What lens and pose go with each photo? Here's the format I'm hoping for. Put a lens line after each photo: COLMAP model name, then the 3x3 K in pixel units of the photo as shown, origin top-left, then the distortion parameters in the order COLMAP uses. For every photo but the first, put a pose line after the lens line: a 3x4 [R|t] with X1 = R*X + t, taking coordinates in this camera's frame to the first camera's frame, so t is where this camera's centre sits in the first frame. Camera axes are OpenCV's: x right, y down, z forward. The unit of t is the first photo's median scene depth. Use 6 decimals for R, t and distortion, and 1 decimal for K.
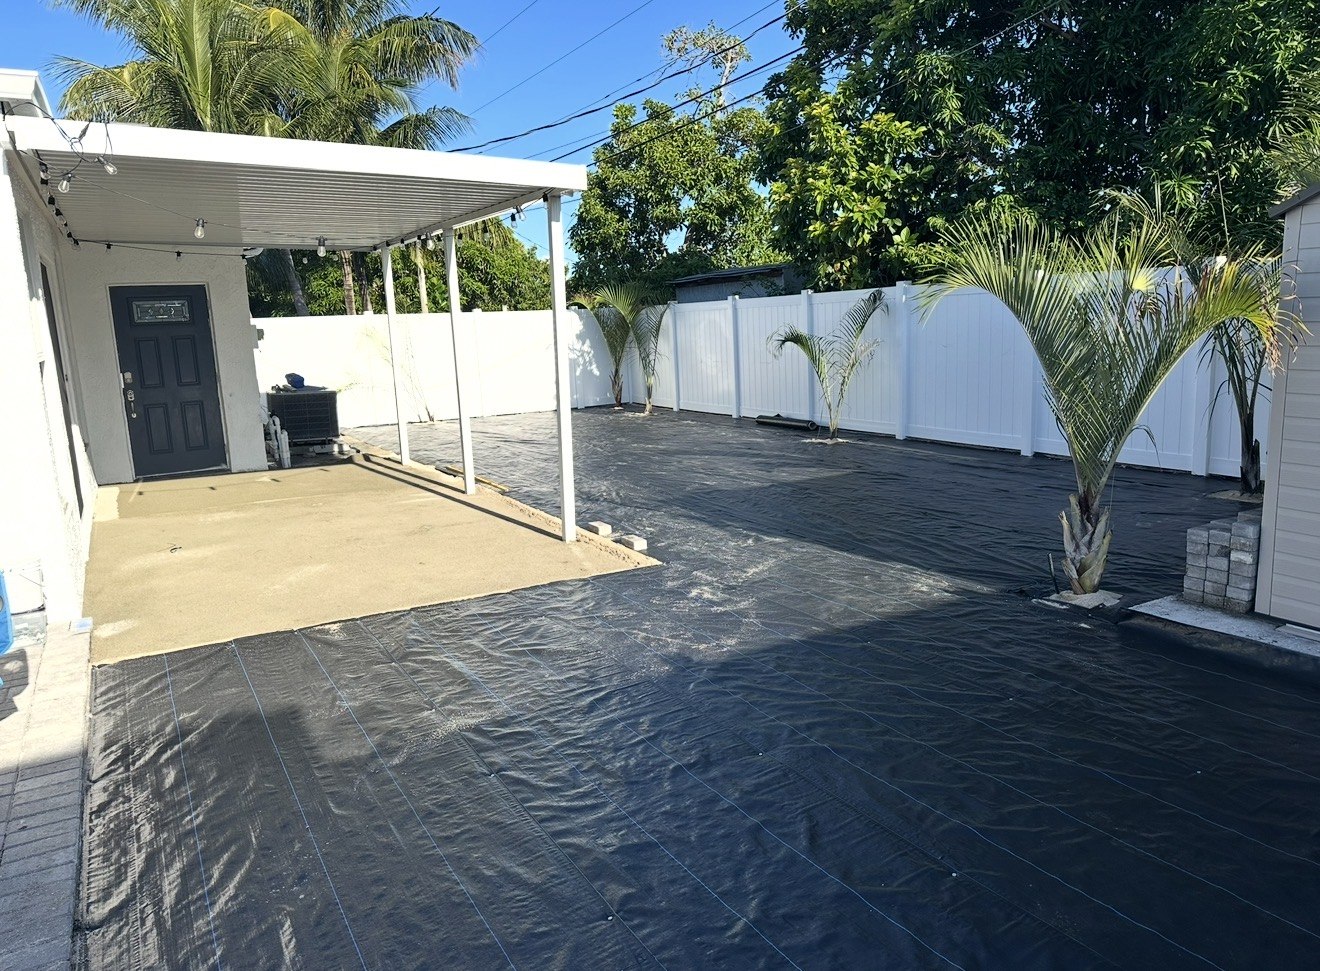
lens RADIAL K [[923.6, 0, 687.2], [0, 923.6, 487.1], [0, 0, 1]] dist [0.084933, -0.104942]
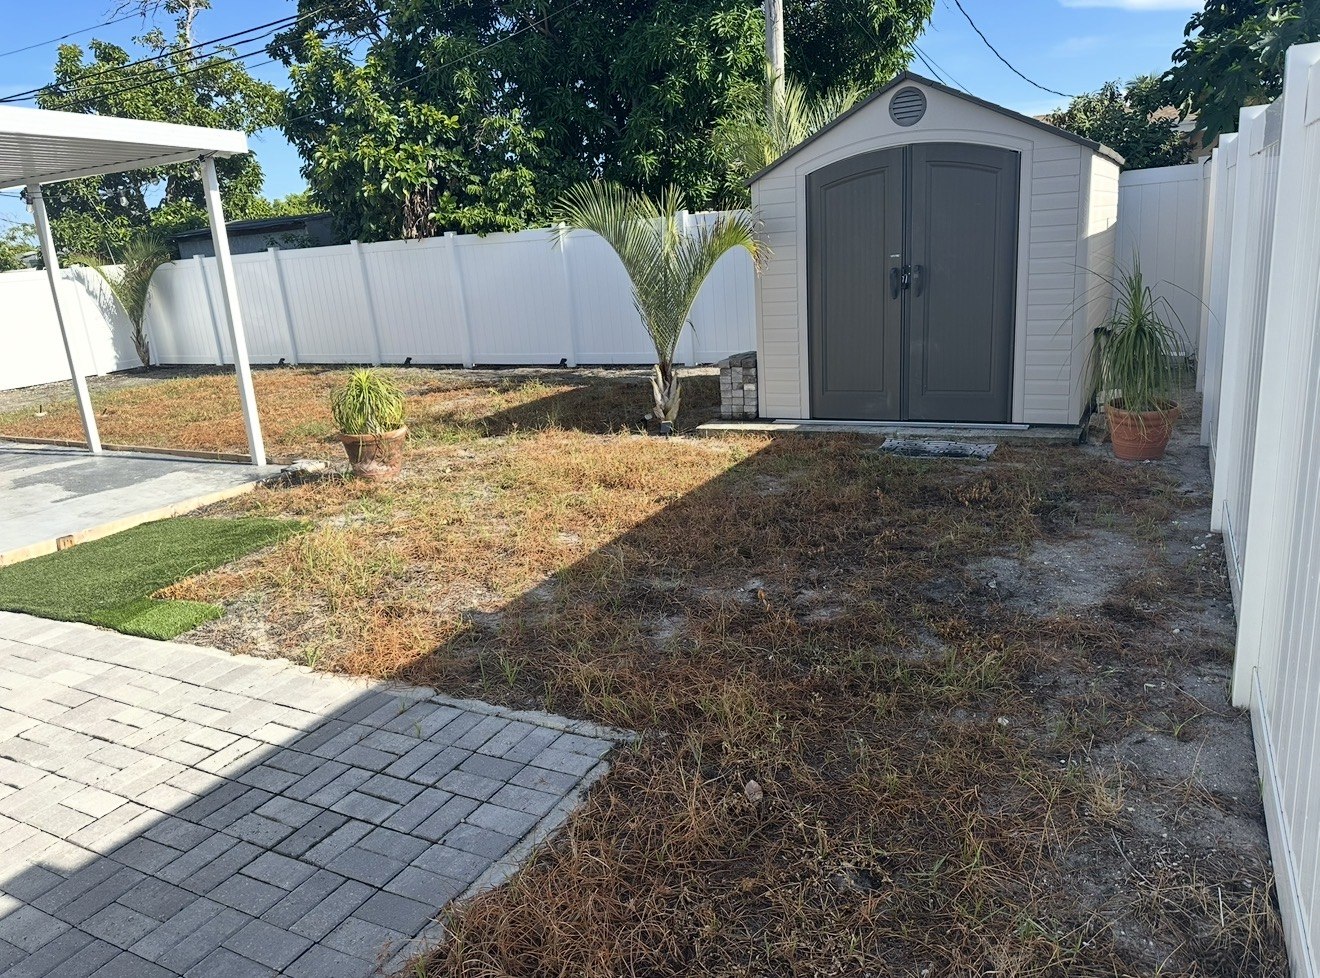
lens RADIAL K [[879.5, 0, 685.8], [0, 879.5, 490.2], [0, 0, 1]] dist [0.083867, -0.080799]
pose [[0.841970, -0.169627, 0.512165, -0.240082], [0.137497, 0.985408, 0.100326, 0.051421], [-0.521709, -0.014051, 0.853008, -0.214739]]
